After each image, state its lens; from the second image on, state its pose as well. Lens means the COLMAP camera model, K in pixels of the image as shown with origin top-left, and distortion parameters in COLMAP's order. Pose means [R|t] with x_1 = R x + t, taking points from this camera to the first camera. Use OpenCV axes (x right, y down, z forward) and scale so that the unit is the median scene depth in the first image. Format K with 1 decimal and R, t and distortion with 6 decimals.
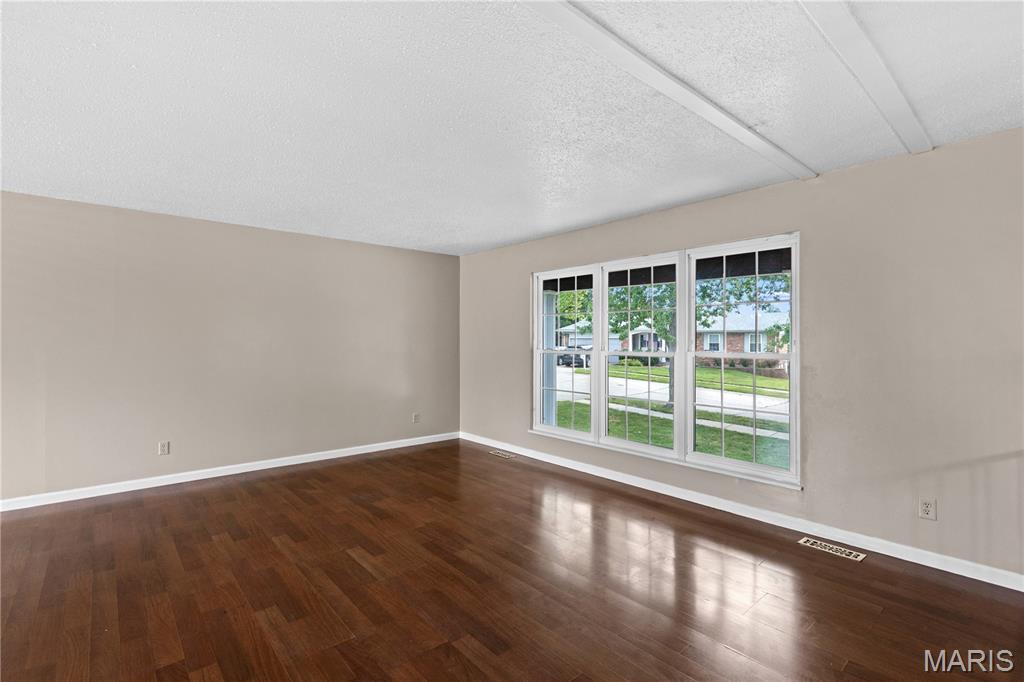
lens RADIAL K [[480.3, 0, 504.3], [0, 480.3, 339.4], [0, 0, 1]] dist [0.001363, -0.000112]
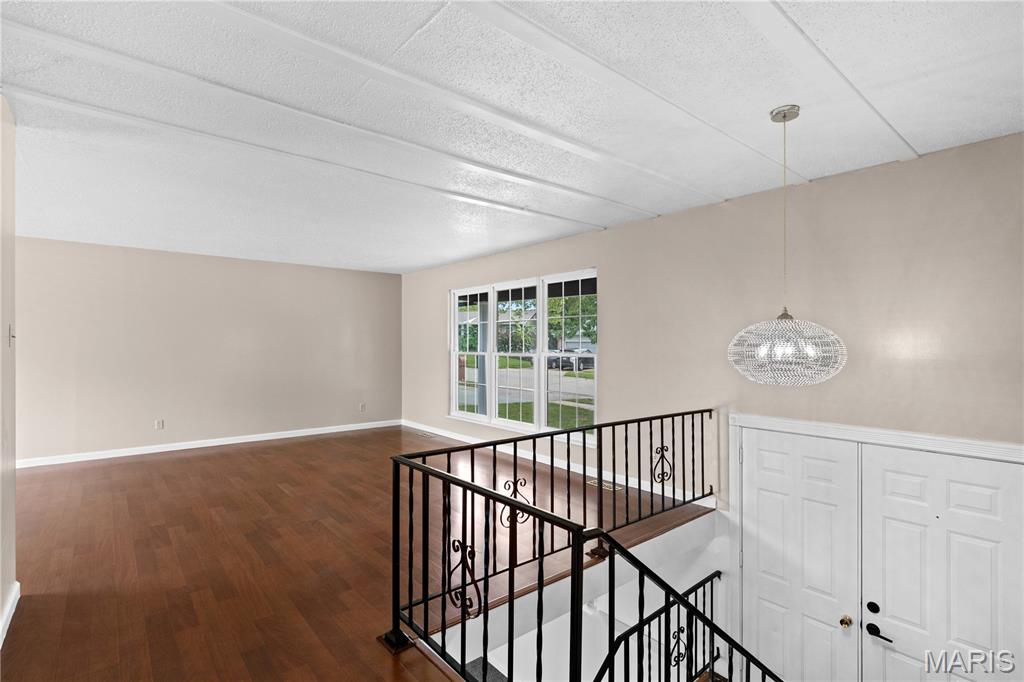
lens RADIAL K [[489.8, 0, 508.8], [0, 489.8, 340.8], [0, 0, 1]] dist [-0.018524, 0.000806]
pose [[0.999986, -0.002559, -0.004711, 0.232247], [0.002533, 0.999982, -0.005488, 0.001916], [0.004725, 0.005476, 0.999974, -0.296842]]
